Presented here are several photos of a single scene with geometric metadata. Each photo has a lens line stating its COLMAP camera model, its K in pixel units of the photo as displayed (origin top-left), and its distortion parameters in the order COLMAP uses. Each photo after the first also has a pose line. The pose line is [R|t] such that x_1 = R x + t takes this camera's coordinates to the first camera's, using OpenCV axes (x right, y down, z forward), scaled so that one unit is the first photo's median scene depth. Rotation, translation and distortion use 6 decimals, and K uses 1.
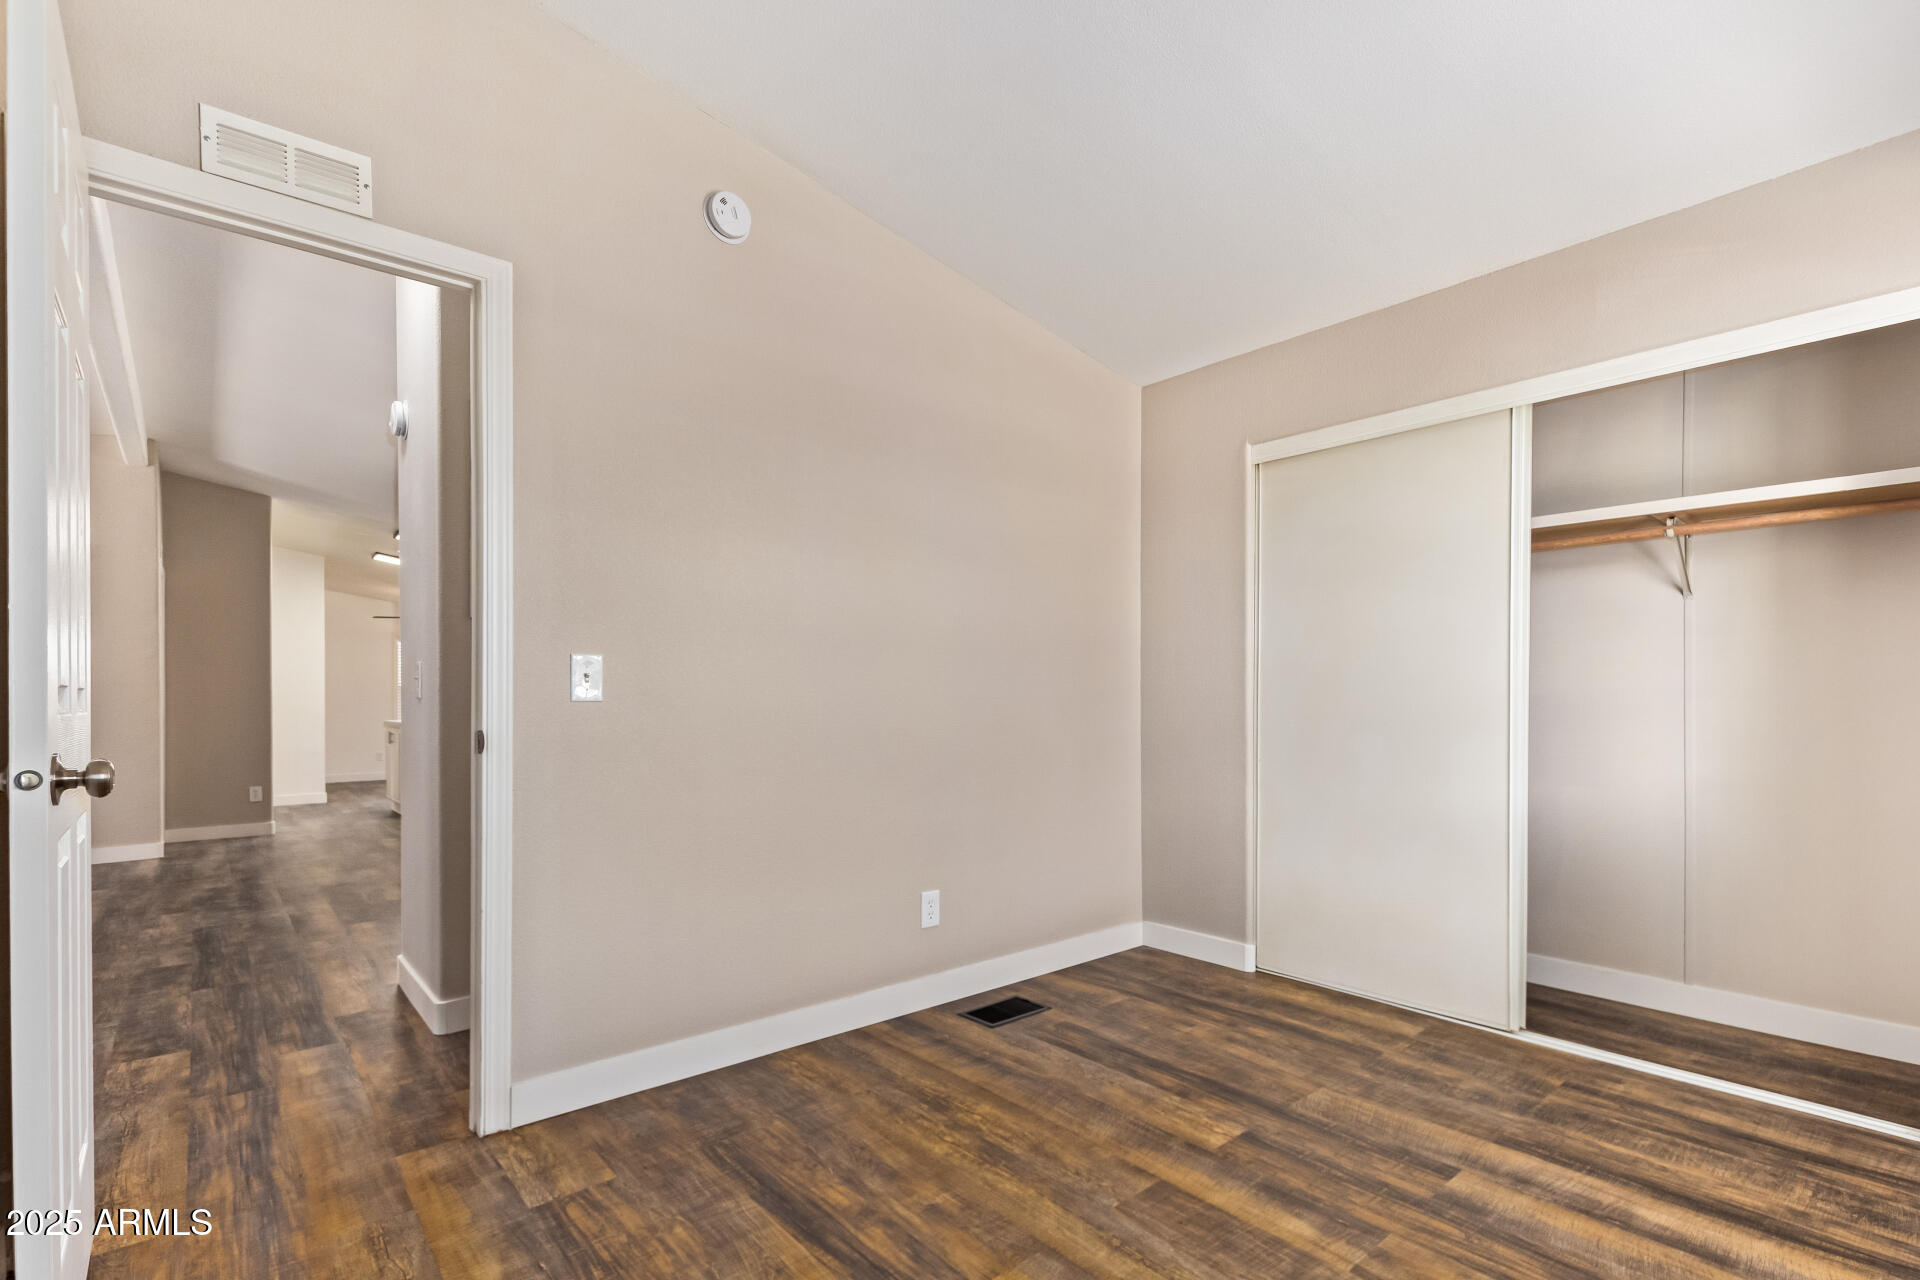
lens RADIAL K [[901.4, 0, 970.3], [0, 901.4, 706.8], [0, 0, 1]] dist [0.001606, -0.000726]
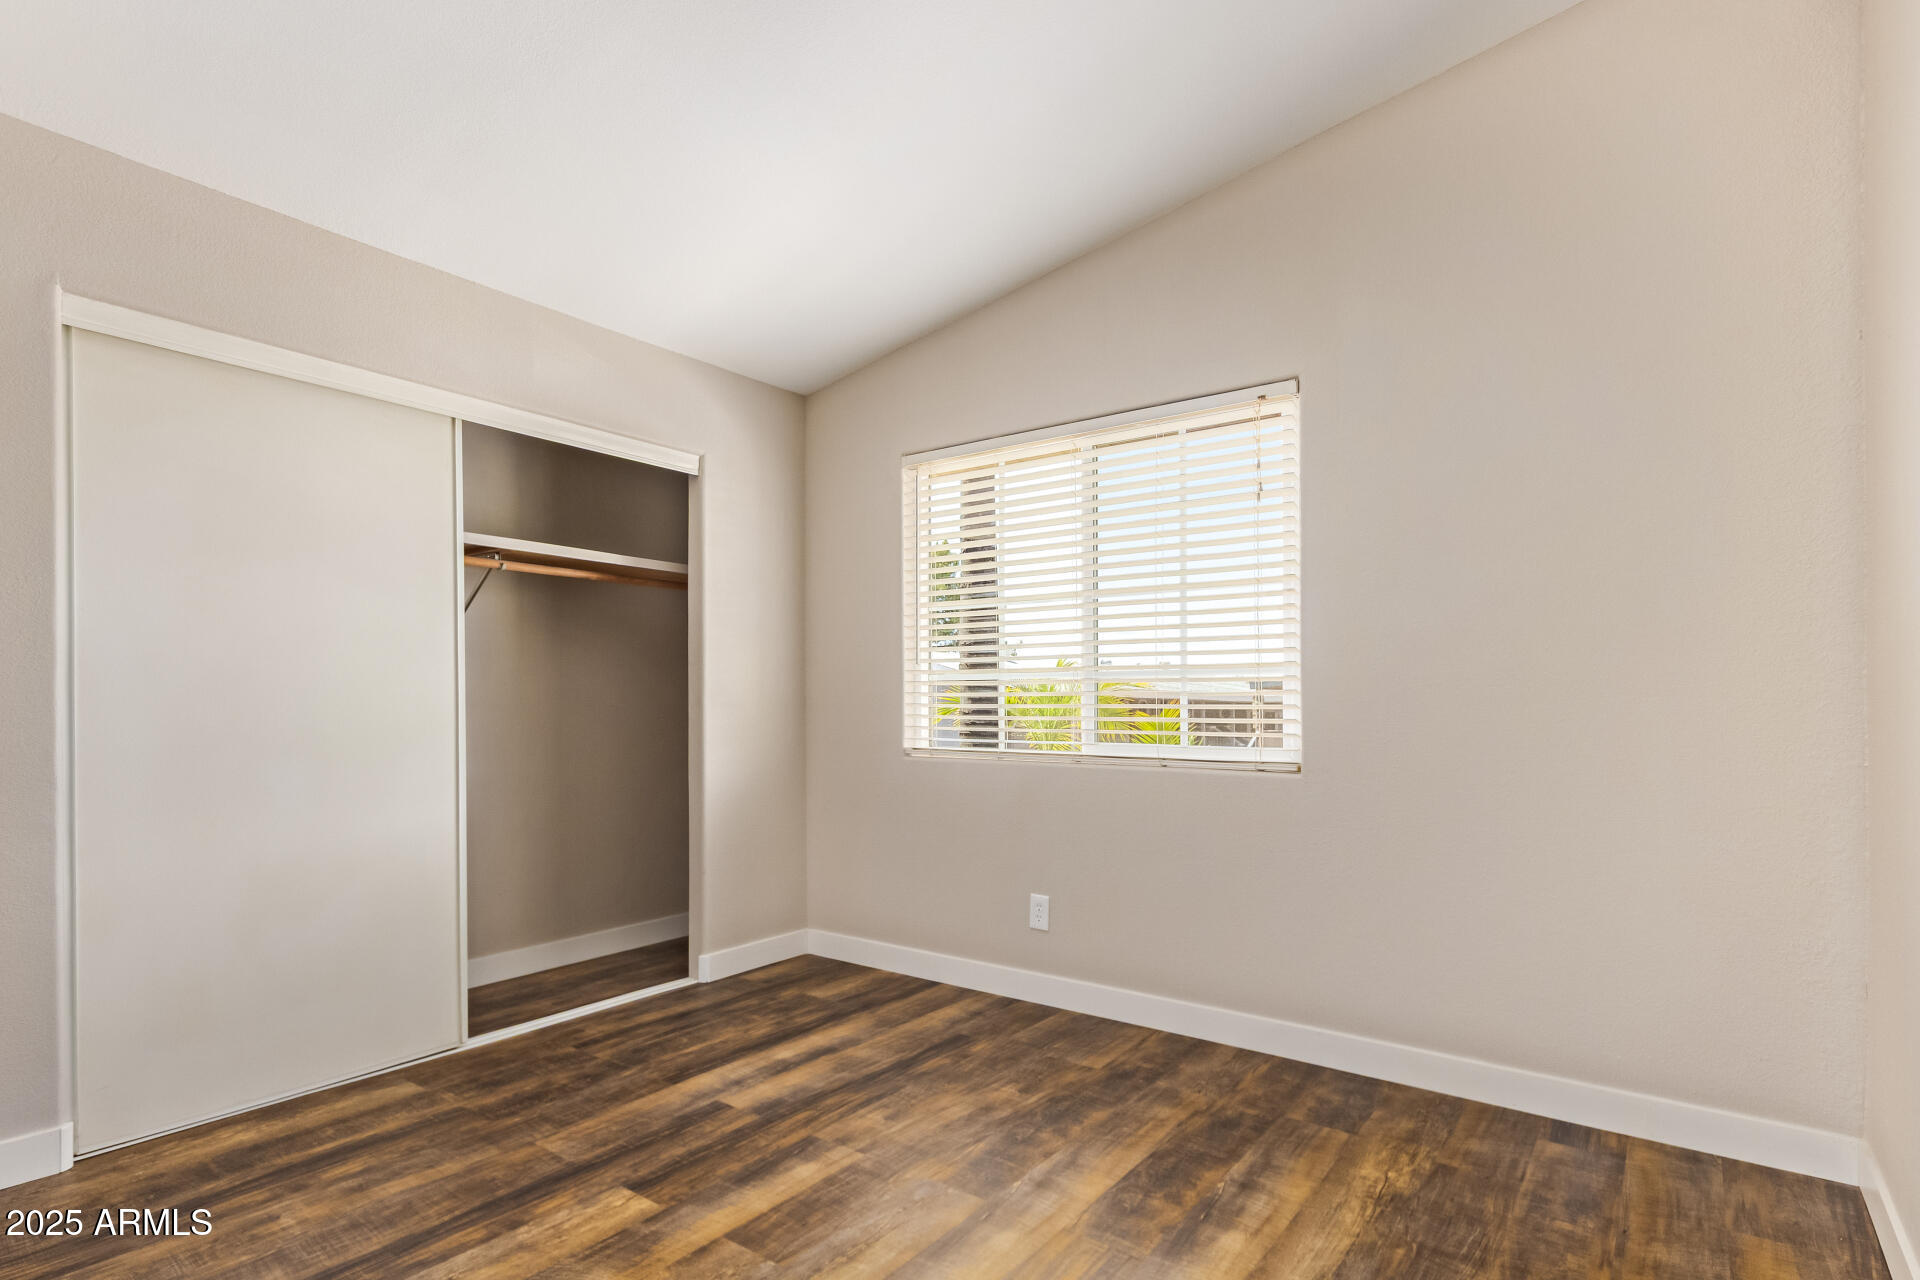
lens RADIAL K [[901.4, 0, 970.3], [0, 901.4, 706.8], [0, 0, 1]] dist [0.001606, -0.000726]
pose [[-0.205168, -0.001303, 0.978726, -0.619446], [0.014630, 0.999883, 0.004398, -0.025608], [-0.978617, 0.015221, -0.205125, 0.752523]]
